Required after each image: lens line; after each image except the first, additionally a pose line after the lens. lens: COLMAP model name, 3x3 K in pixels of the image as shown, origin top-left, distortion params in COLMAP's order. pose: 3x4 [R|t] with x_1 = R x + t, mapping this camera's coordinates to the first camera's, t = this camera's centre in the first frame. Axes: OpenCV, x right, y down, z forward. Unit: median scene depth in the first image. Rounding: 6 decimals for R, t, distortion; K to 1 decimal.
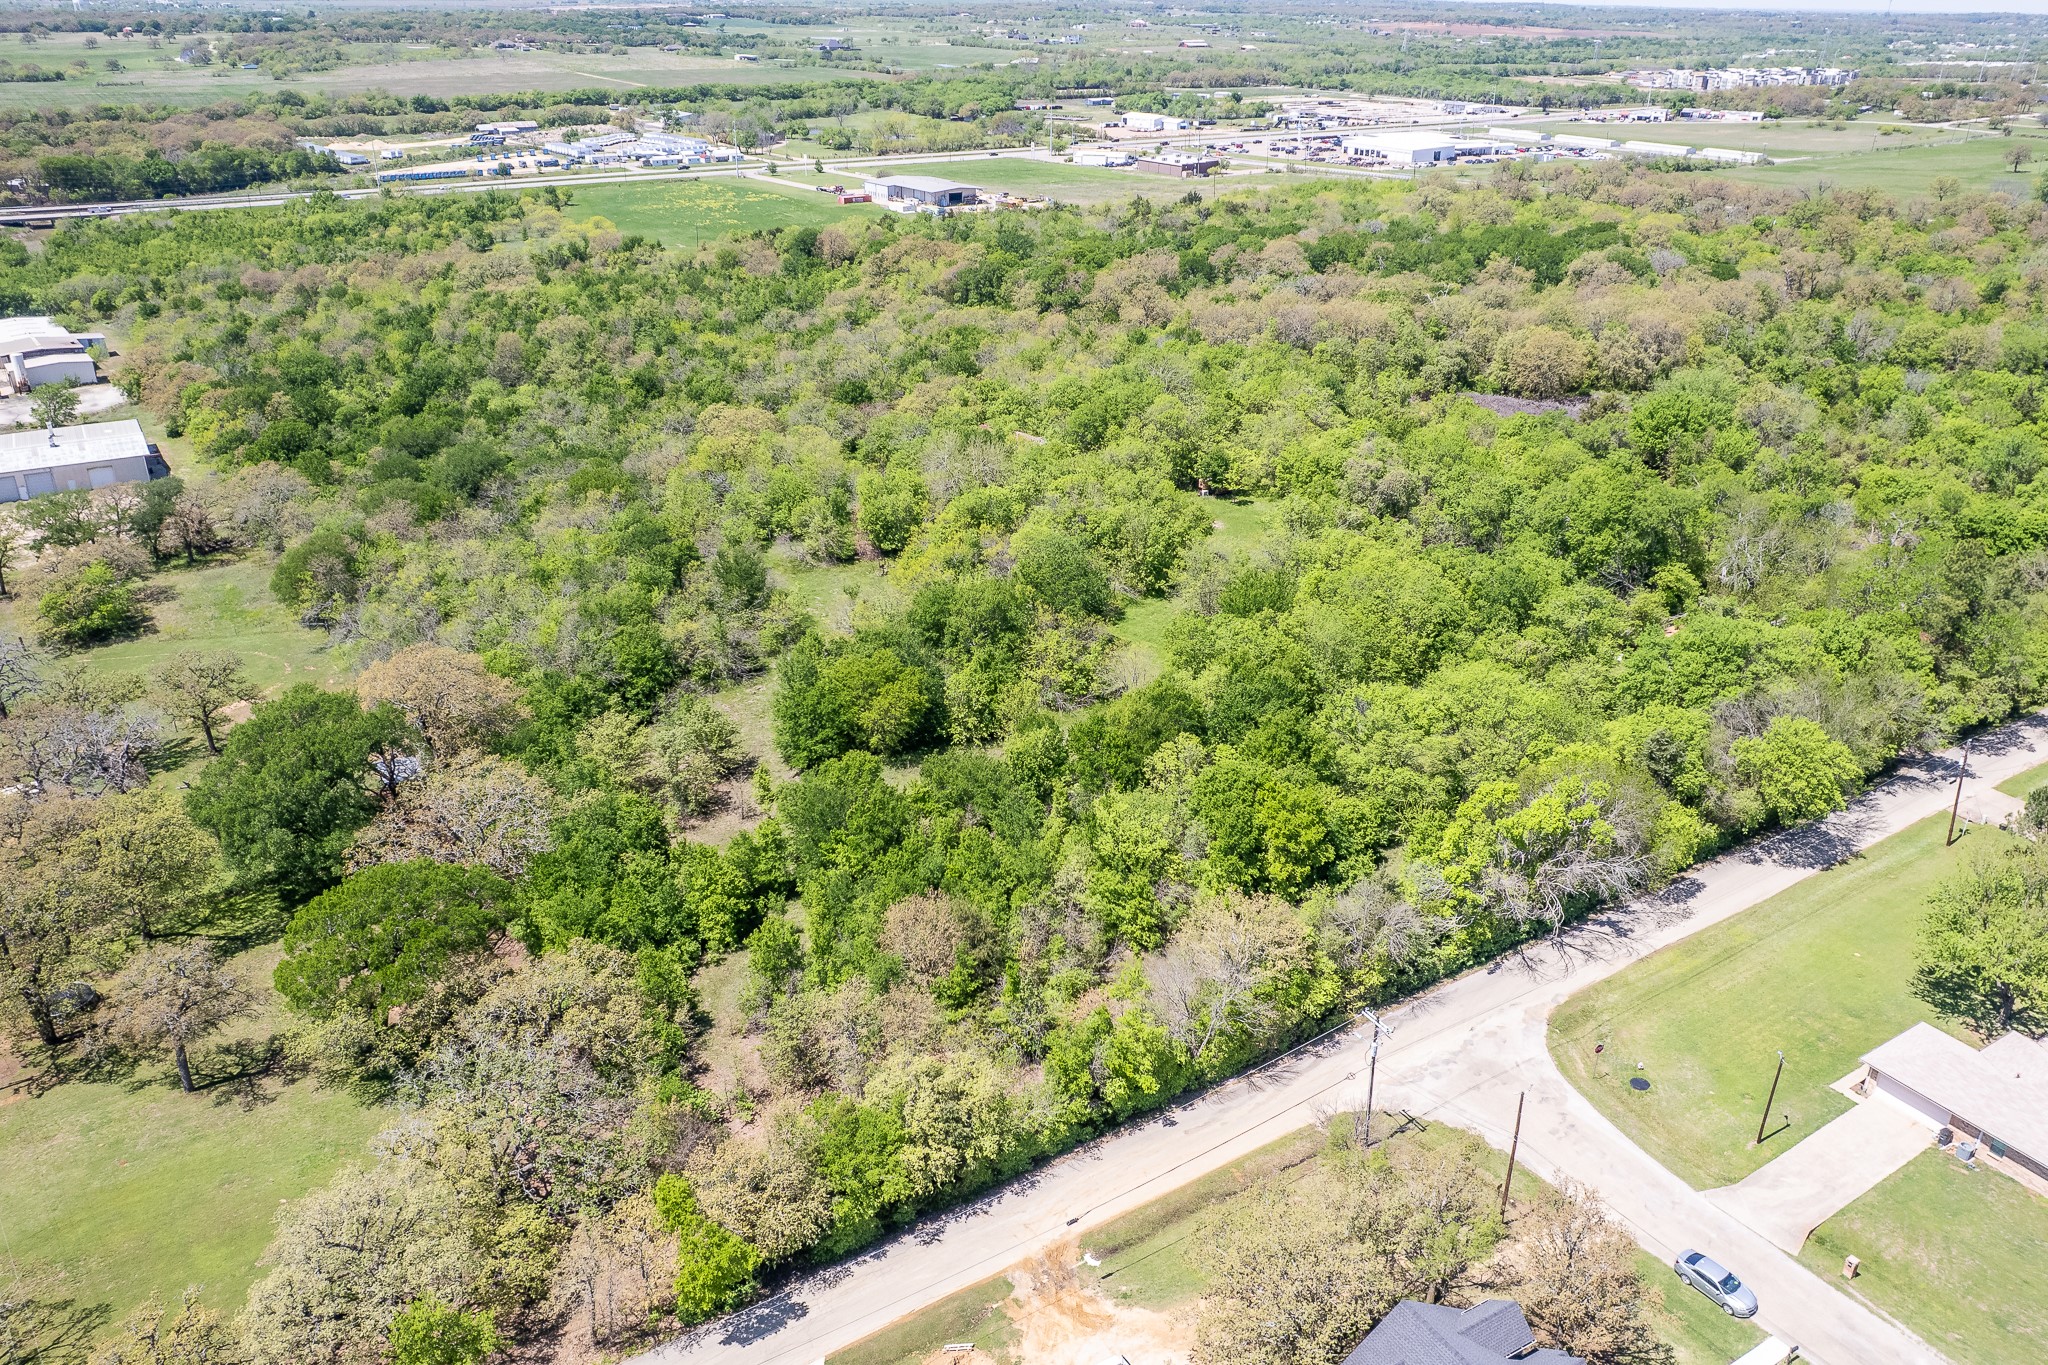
lens RADIAL K [[1570.0, 0, 1024.0], [0, 1570.0, 682.5], [0, 0, 1]] dist [-0.071167, 0.068561]
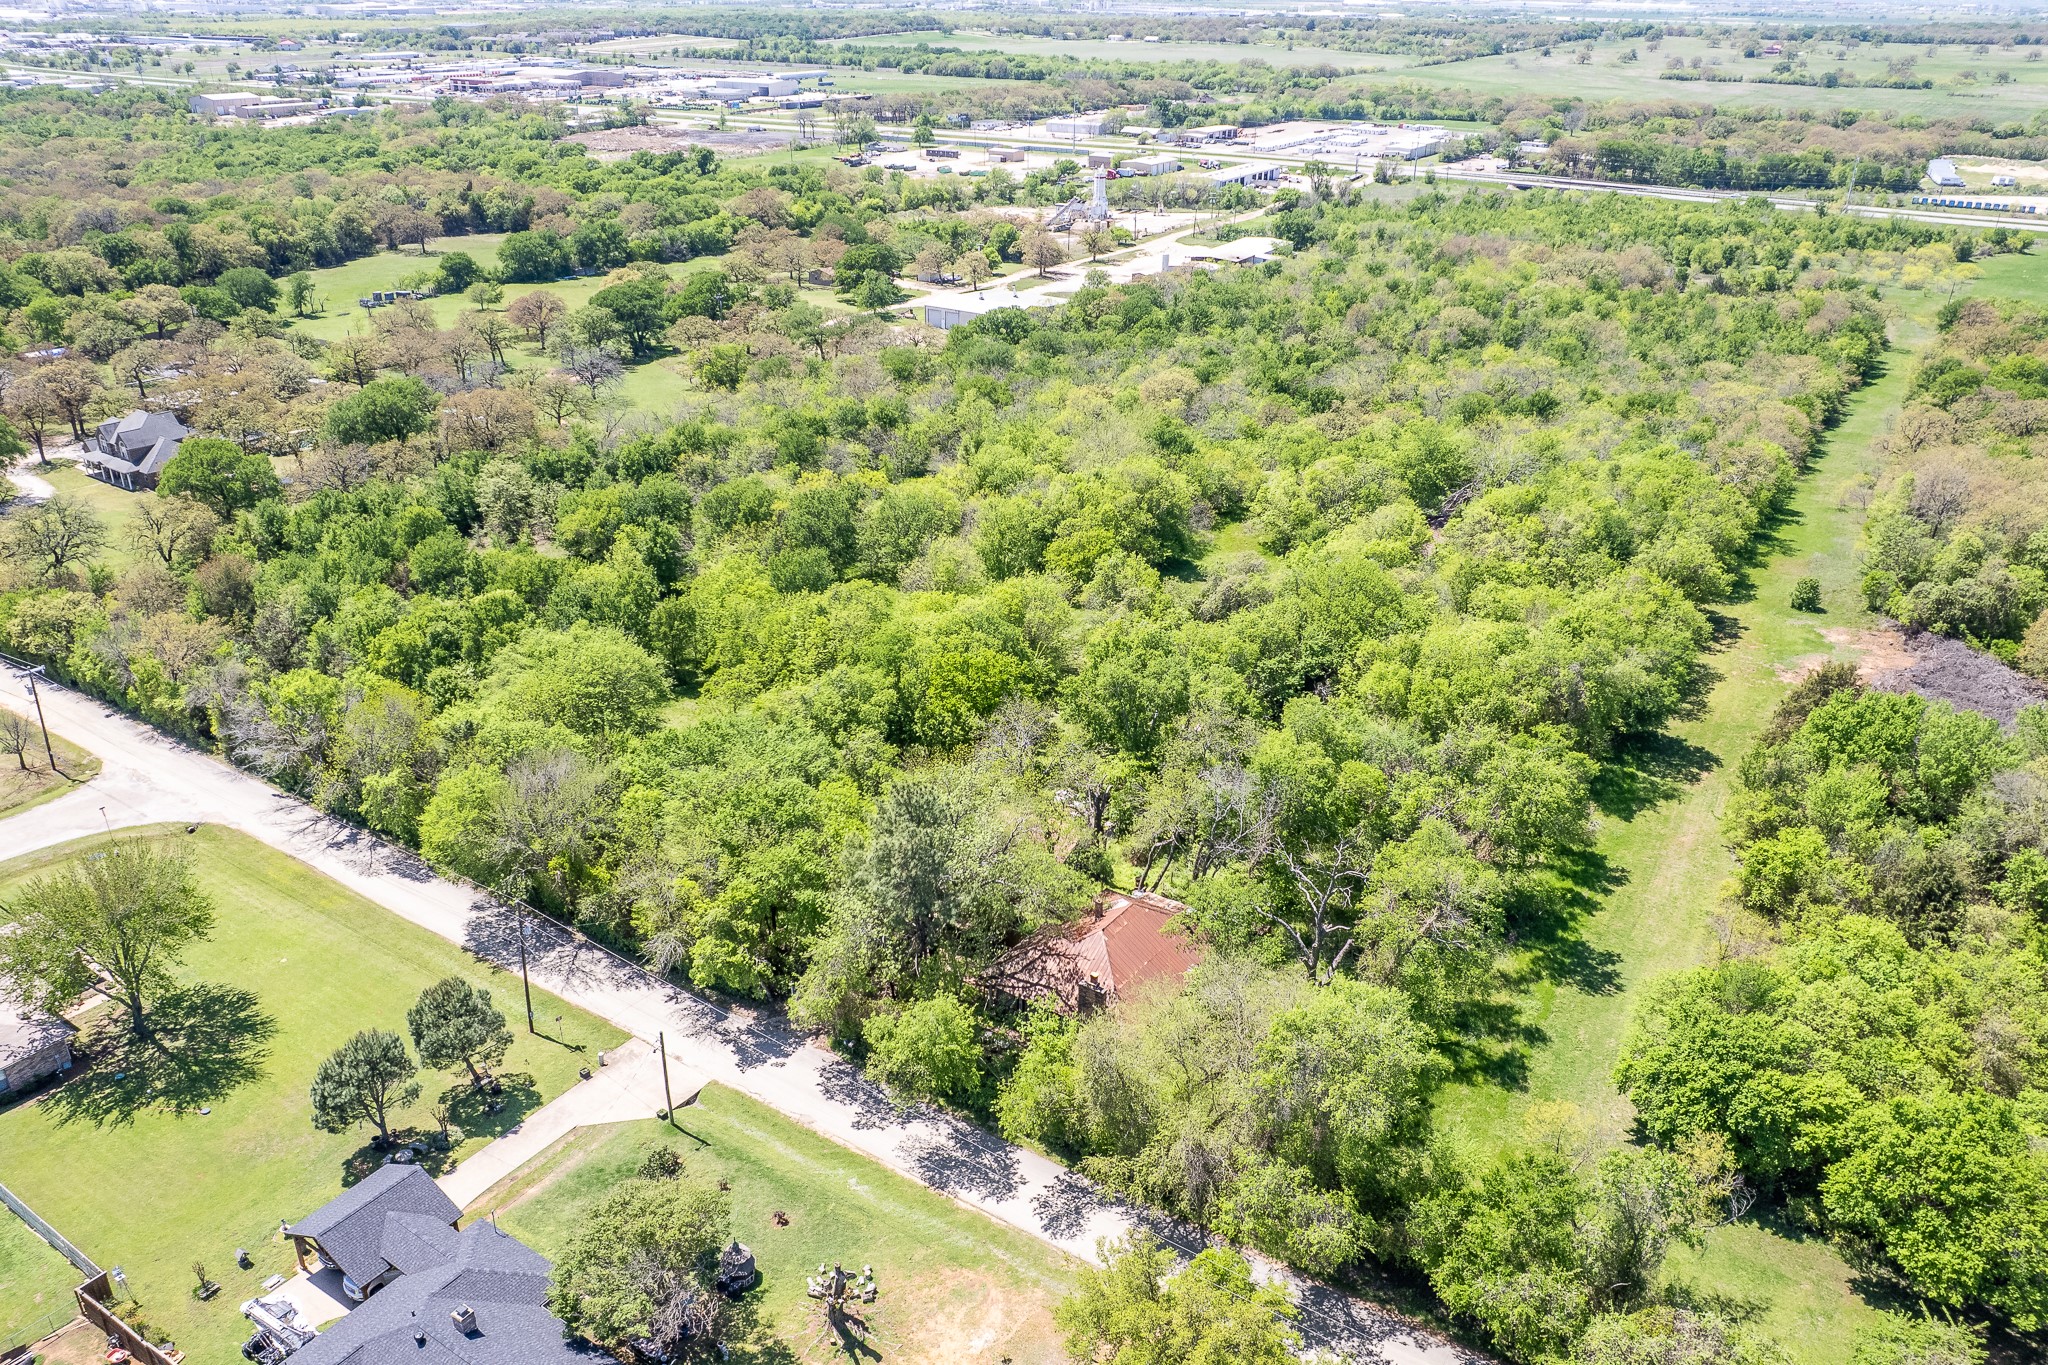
lens RADIAL K [[1570.0, 0, 1024.0], [0, 1570.0, 682.5], [0, 0, 1]] dist [-0.071167, 0.068561]
pose [[0.380663, 0.383203, -0.841576, 1.450723], [-0.383614, 0.893528, 0.233342, -0.393138], [0.841389, 0.234015, 0.487135, 0.822311]]
